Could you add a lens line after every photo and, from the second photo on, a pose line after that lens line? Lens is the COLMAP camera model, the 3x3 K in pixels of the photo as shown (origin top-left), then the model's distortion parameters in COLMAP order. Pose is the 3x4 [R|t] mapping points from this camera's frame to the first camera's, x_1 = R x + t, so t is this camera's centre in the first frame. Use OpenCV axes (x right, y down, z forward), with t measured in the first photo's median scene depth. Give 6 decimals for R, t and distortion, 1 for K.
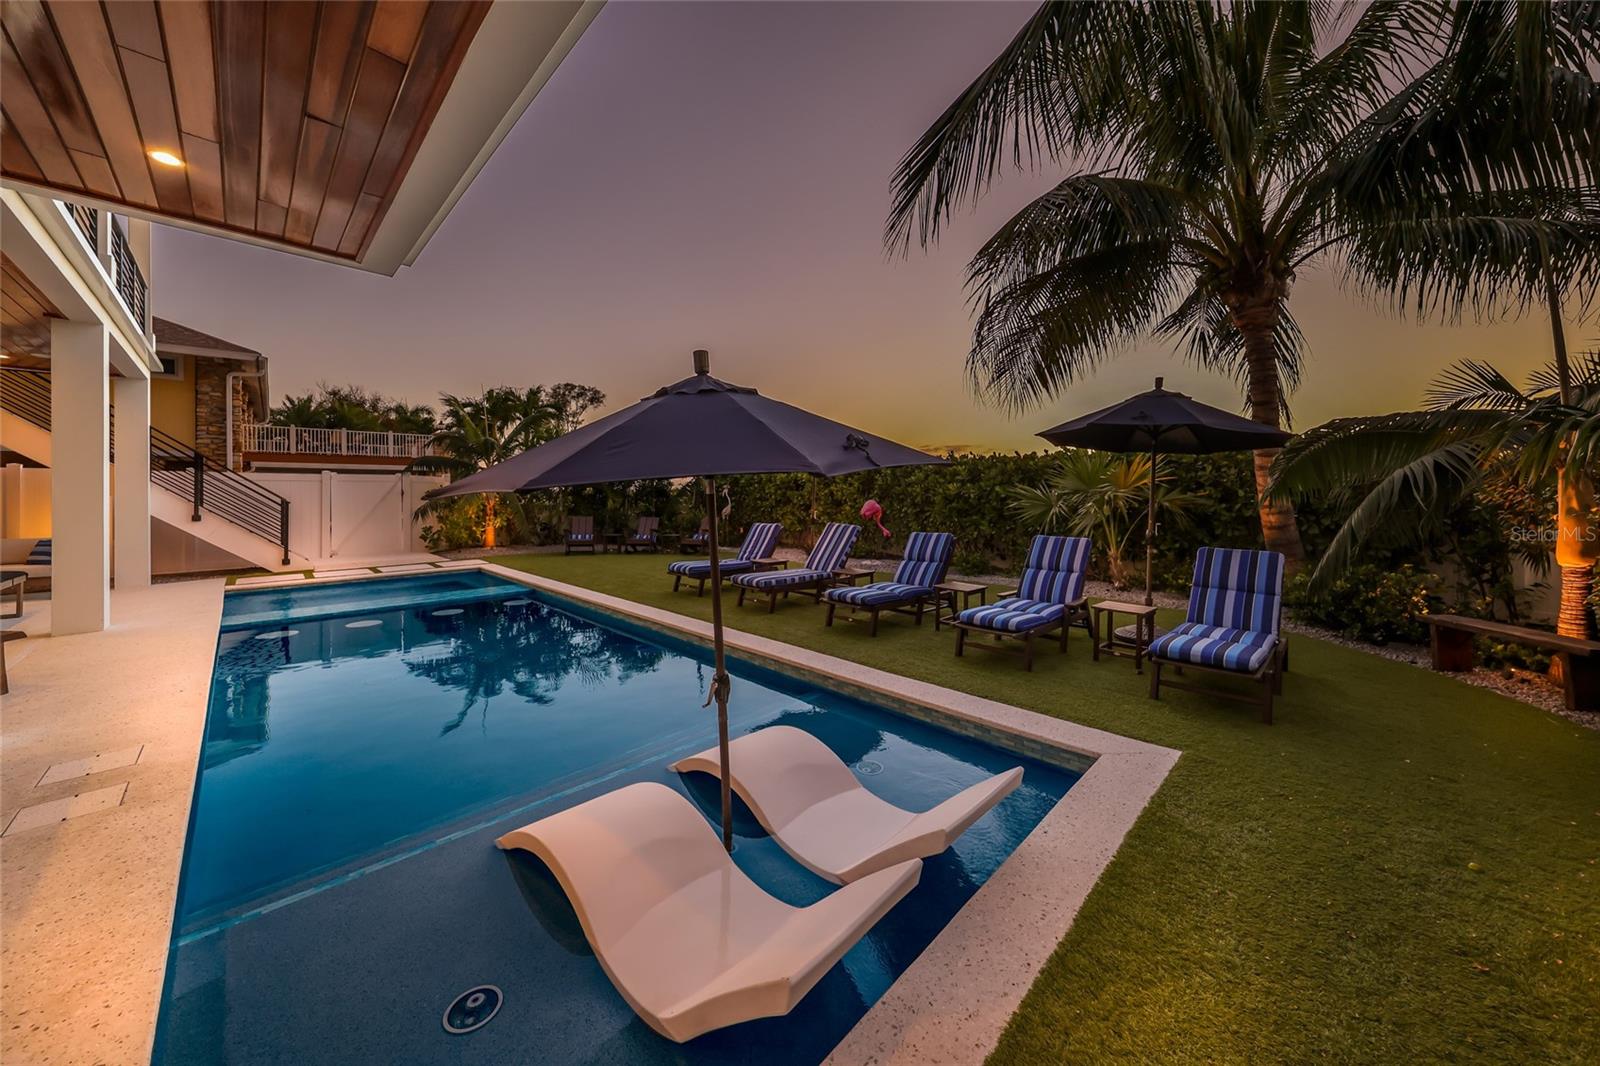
lens RADIAL K [[554.5, 0, 802.1], [0, 554.5, 492.4], [0, 0, 1]] dist [0.000514, 0.000009]
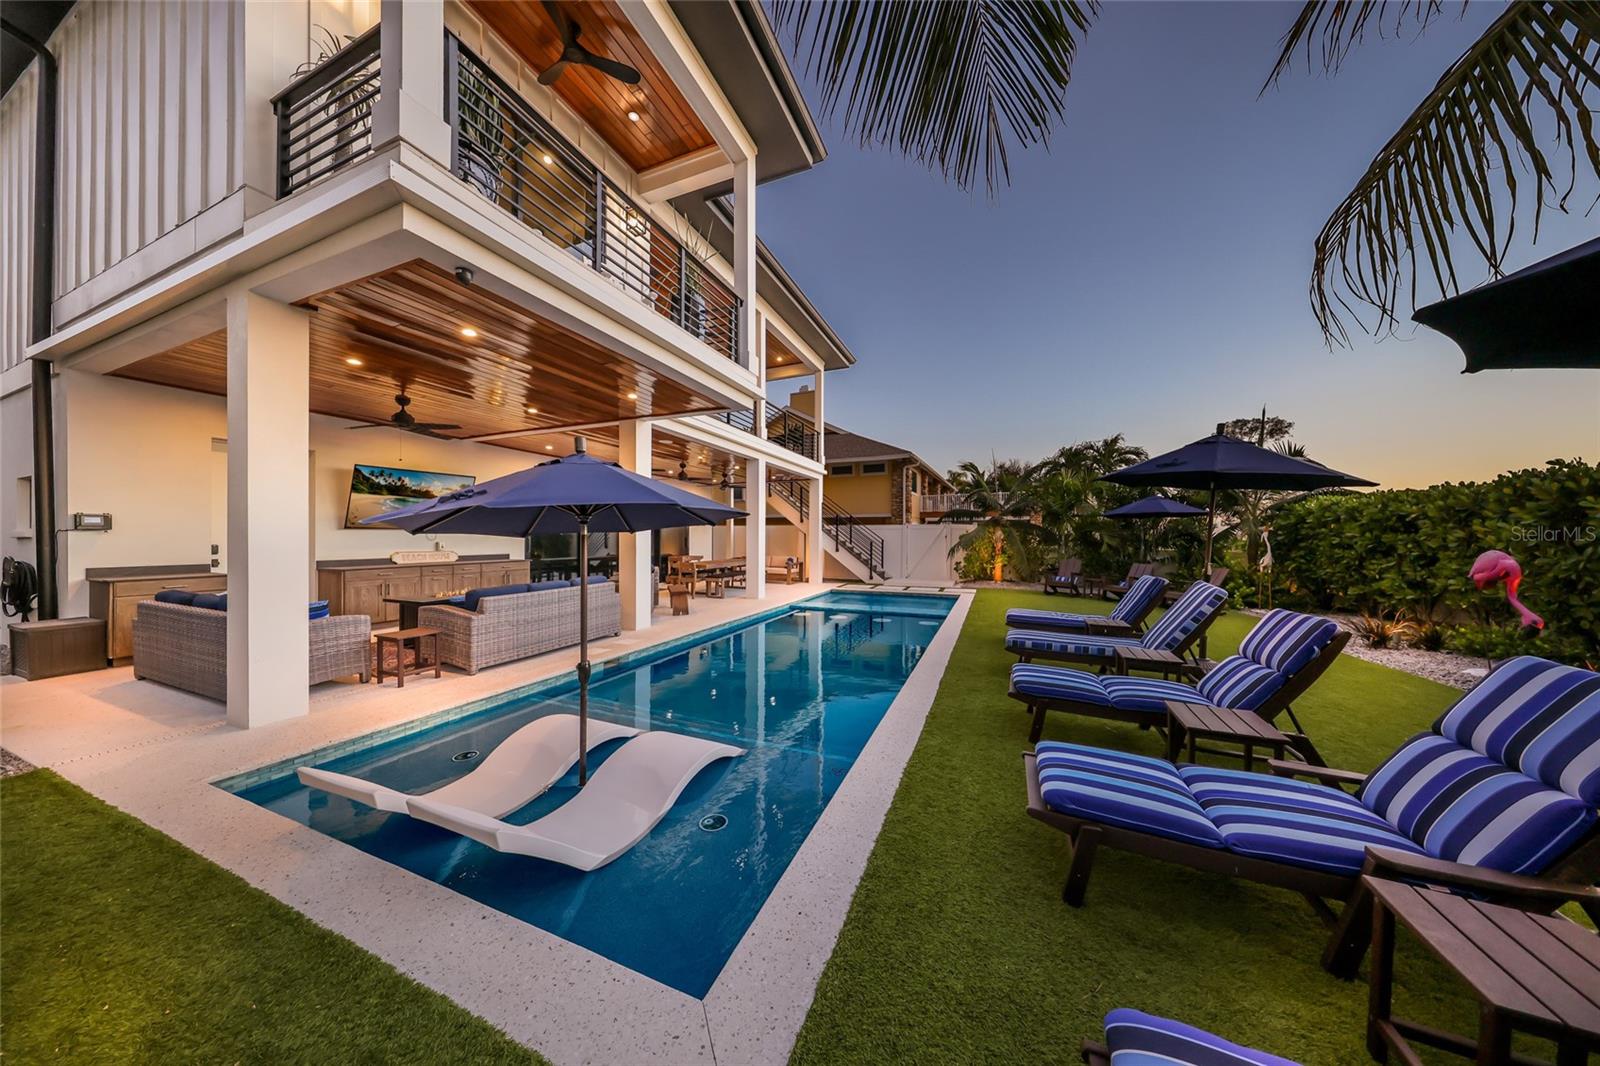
lens RADIAL K [[467.6, 0, 805.1], [0, 467.6, 539.5], [0, 0, 1]] dist [-0.000693, -0.000038]
pose [[0.373347, 0.006698, -0.927668, 0.248636], [-0.000976, 0.999976, 0.006828, 0.000536], [0.927691, -0.001644, 0.373344, 0.226127]]
